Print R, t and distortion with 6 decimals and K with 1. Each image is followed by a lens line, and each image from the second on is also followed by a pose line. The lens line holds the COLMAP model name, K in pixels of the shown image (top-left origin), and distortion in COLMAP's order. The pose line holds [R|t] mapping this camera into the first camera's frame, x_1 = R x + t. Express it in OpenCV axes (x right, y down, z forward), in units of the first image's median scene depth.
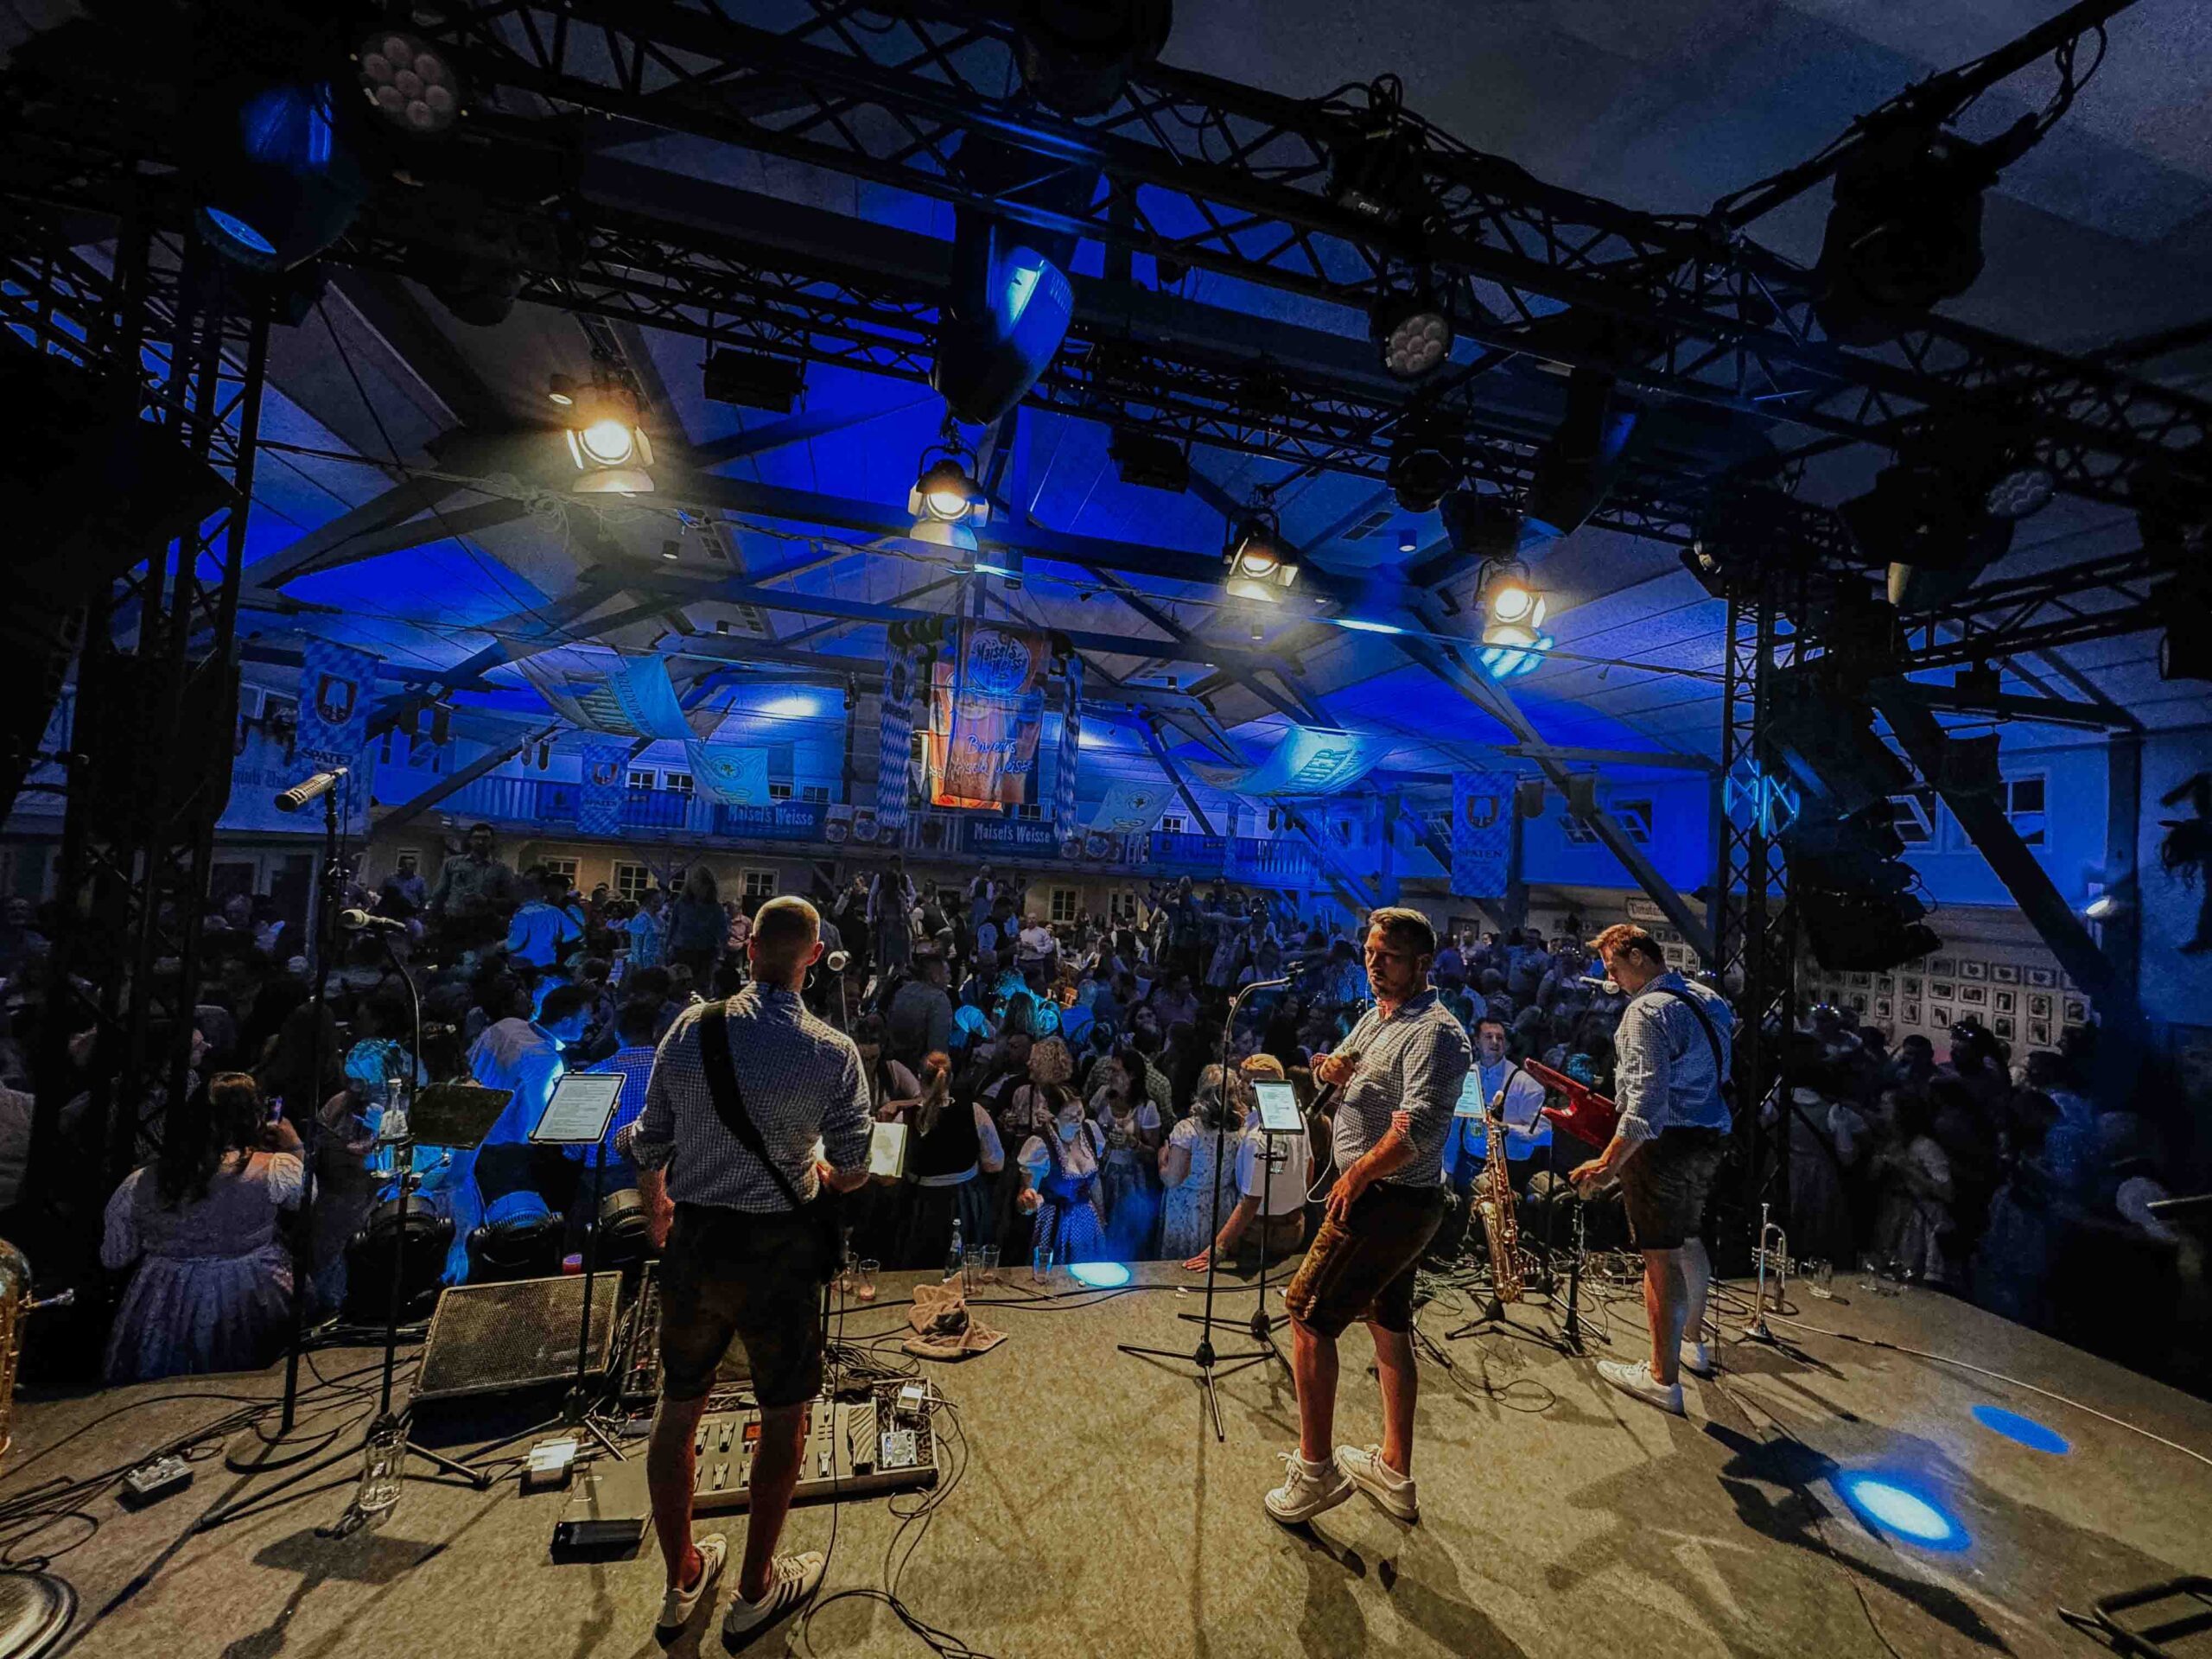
lens RADIAL K [[884.8, 0, 1103.6], [0, 884.8, 832.8], [0, 0, 1]] dist [-0.002937, 0.000282]
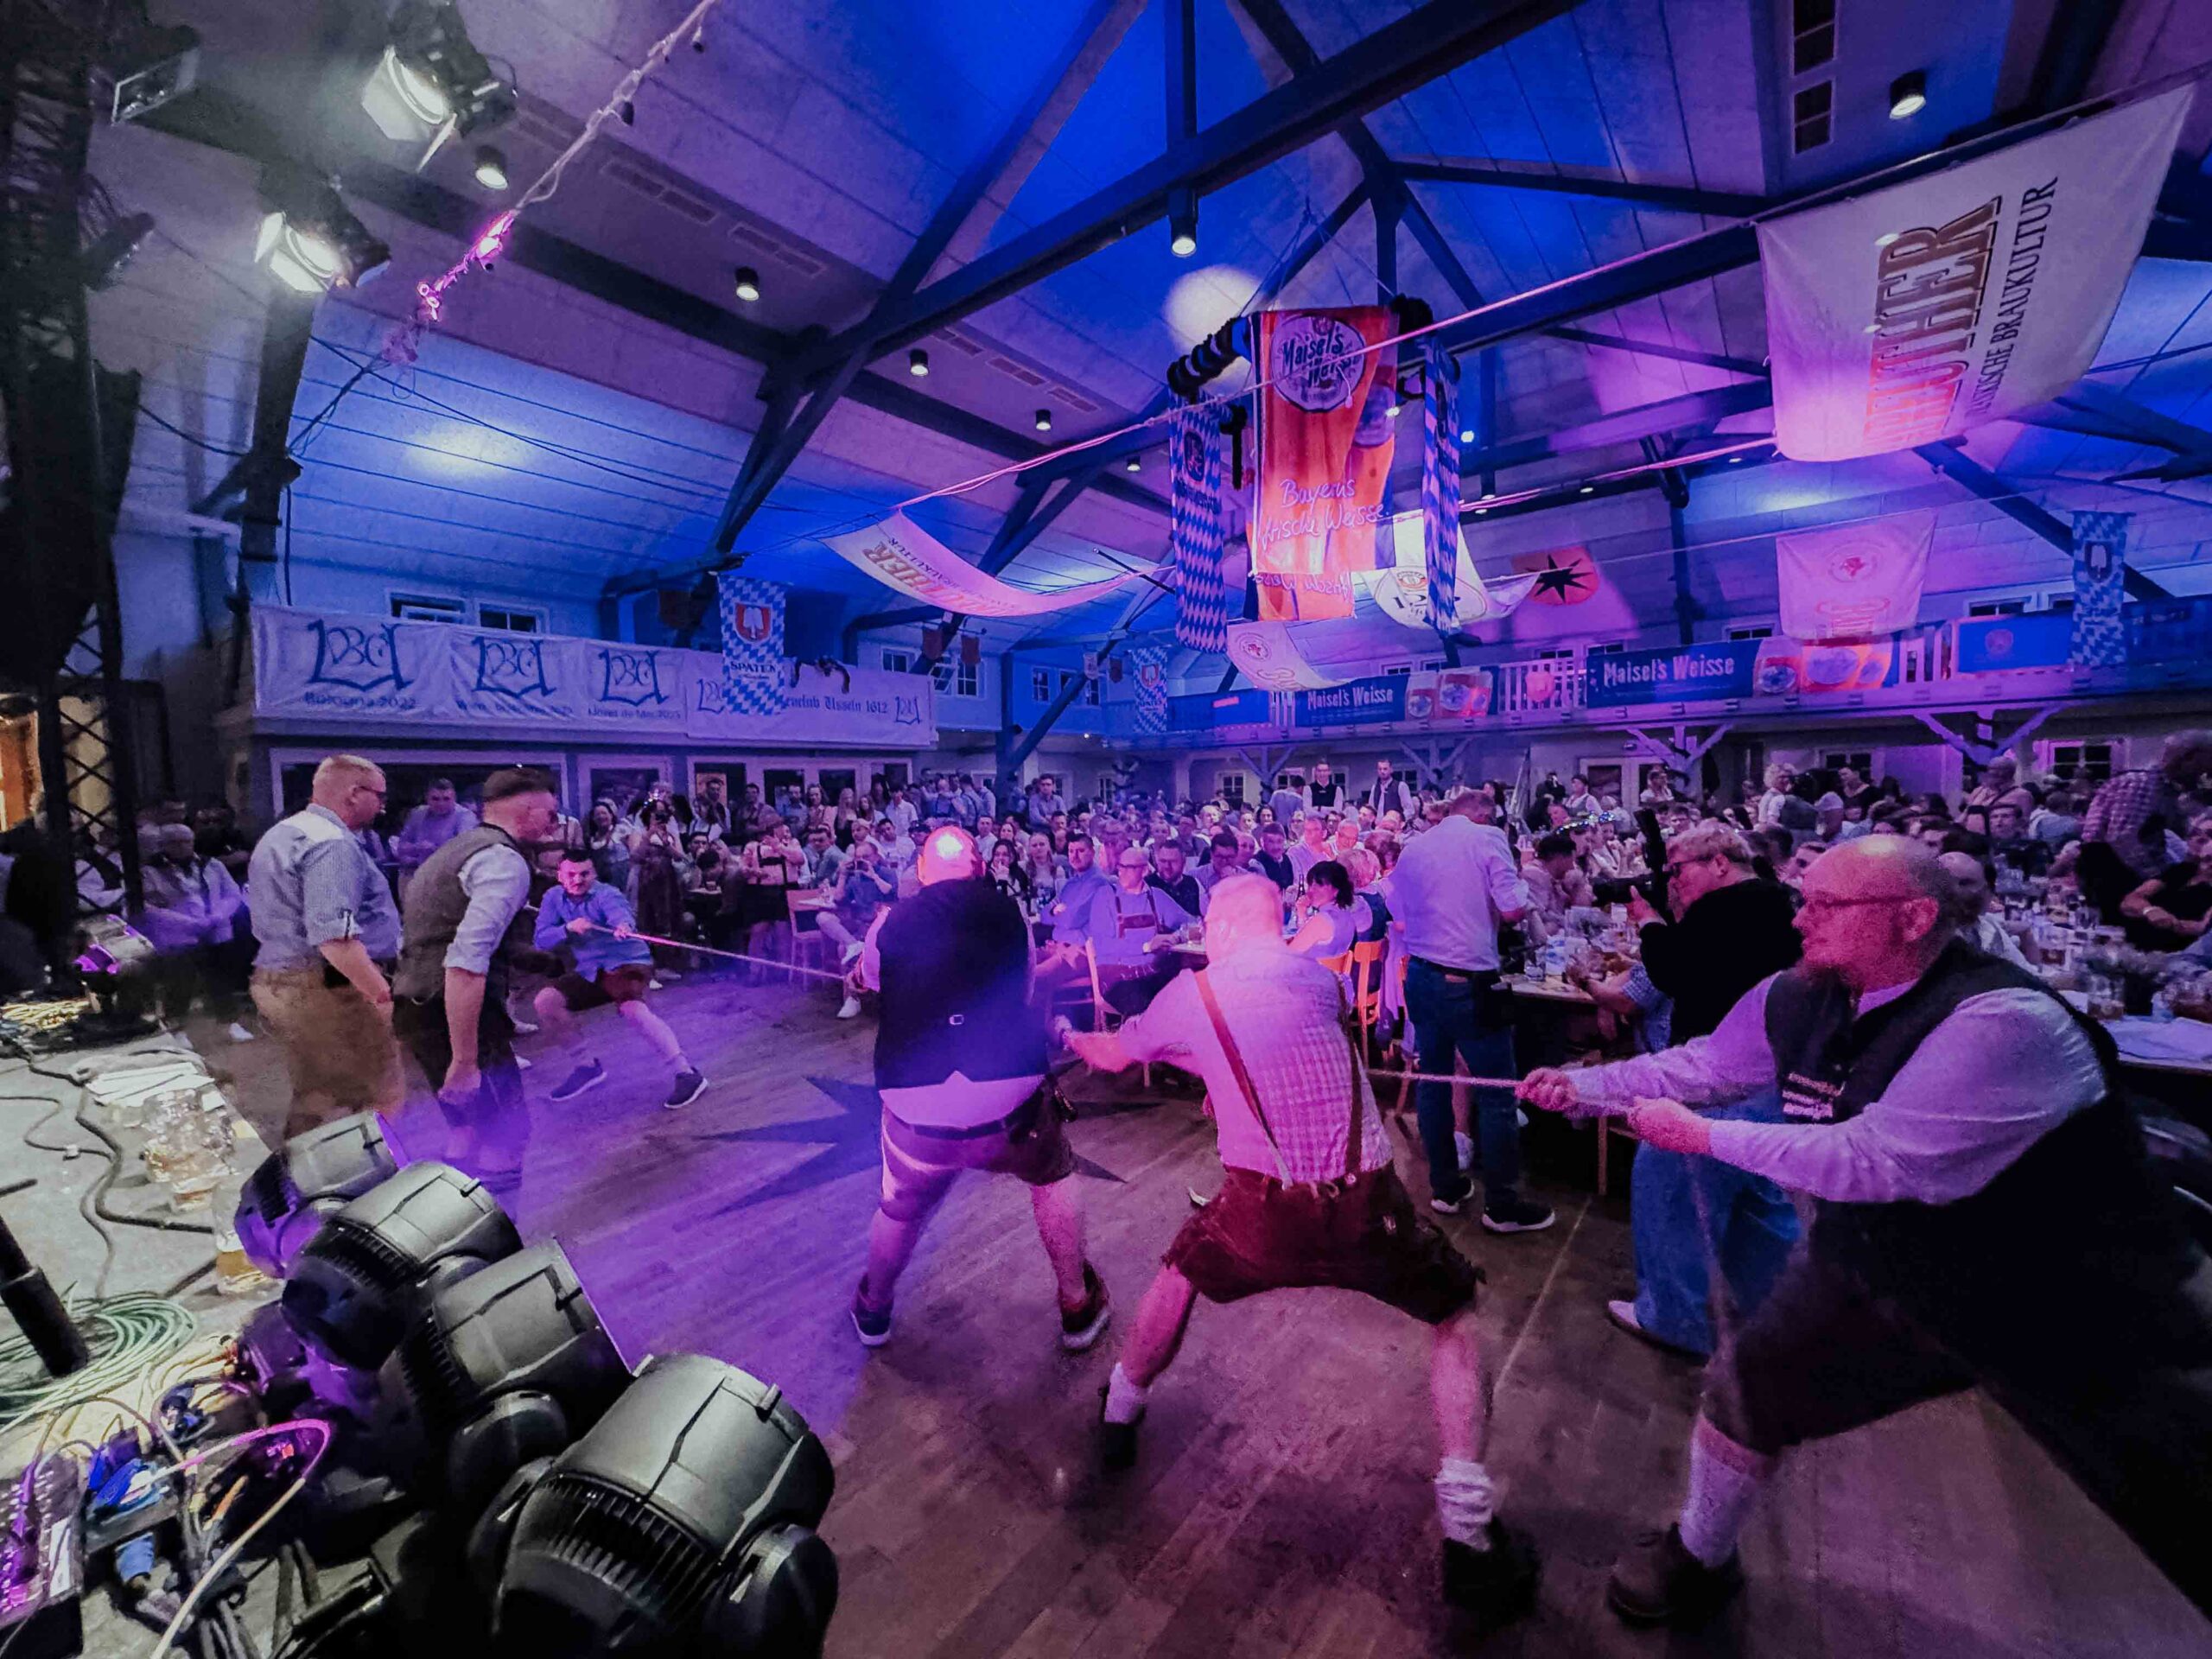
lens RADIAL K [[884.8, 0, 1103.6], [0, 884.8, 832.8], [0, 0, 1]] dist [-0.002937, 0.000282]
pose [[0.598050, -0.037434, -0.800584, 0.683949], [0.096921, 0.994956, 0.025879, 0.247204], [0.795577, -0.093071, 0.598661, 0.838199]]
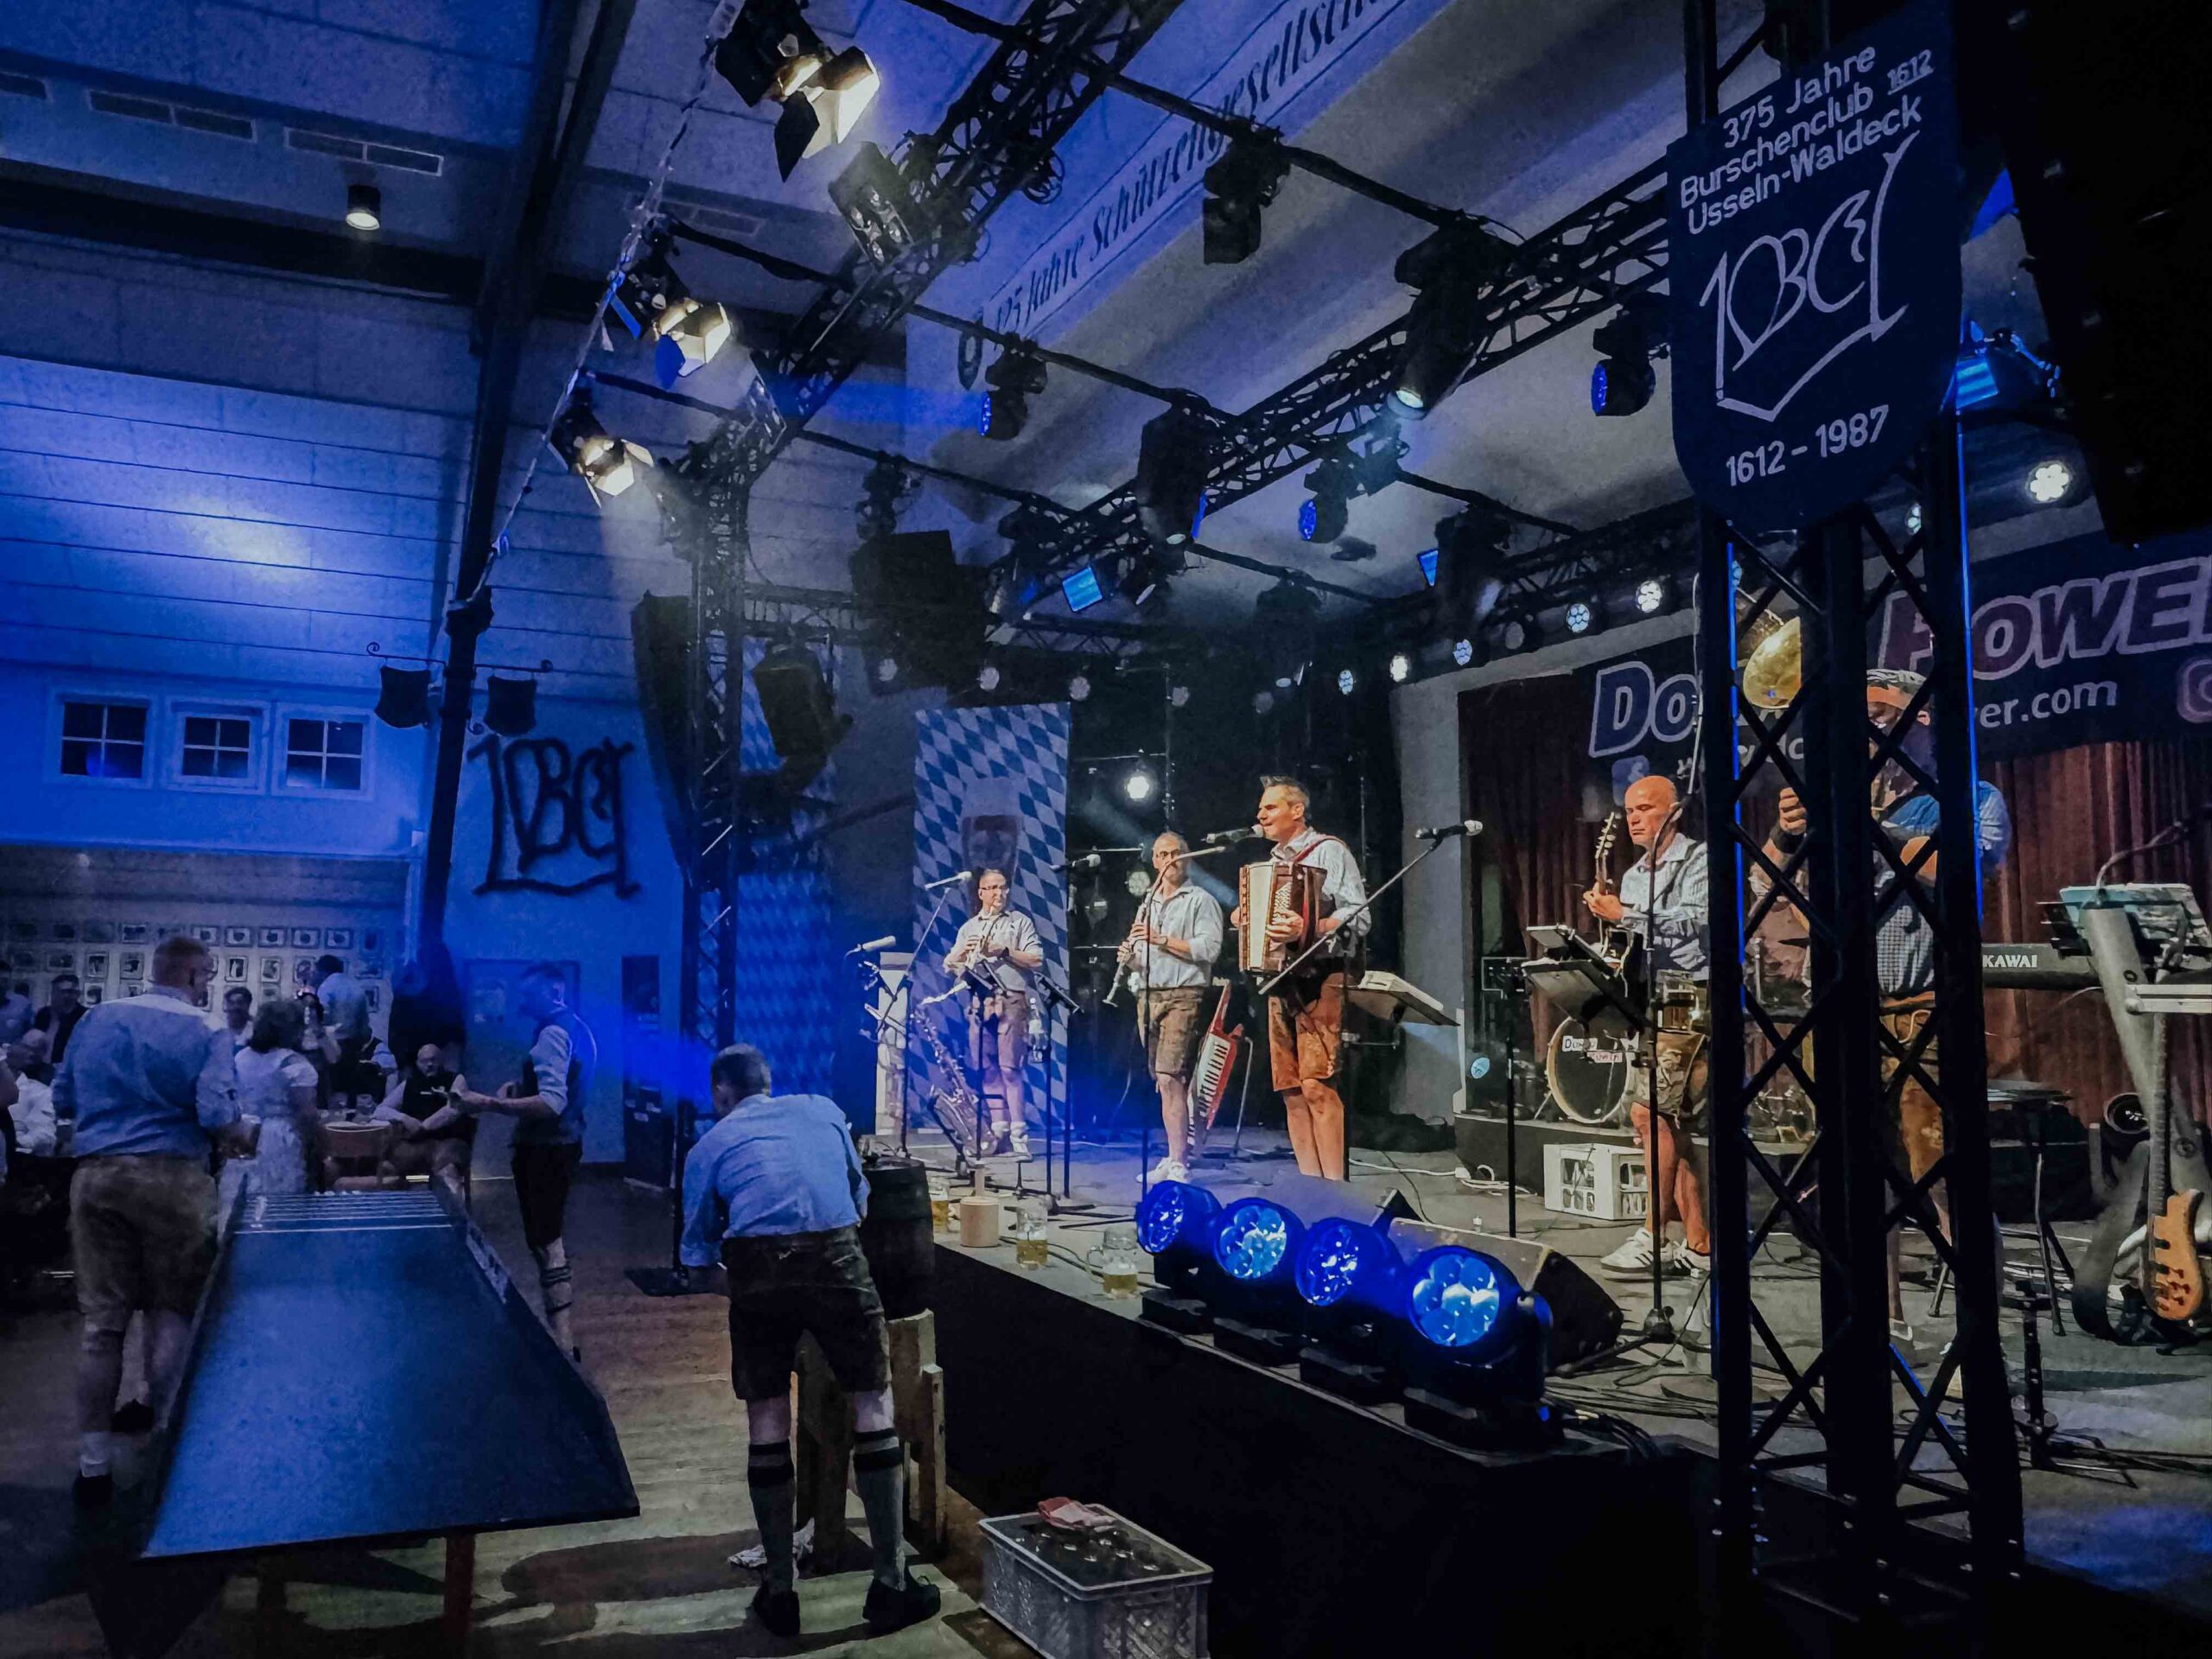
lens RADIAL K [[1563.5, 0, 950.1], [0, 1563.5, 840.9], [0, 0, 1]] dist [0.021891, -0.025828]
pose [[-0.126346, 0.026610, 0.991629, -1.037061], [-0.062504, 0.997440, -0.034730, 0.131440], [-0.990015, -0.066369, -0.124359, 0.876117]]
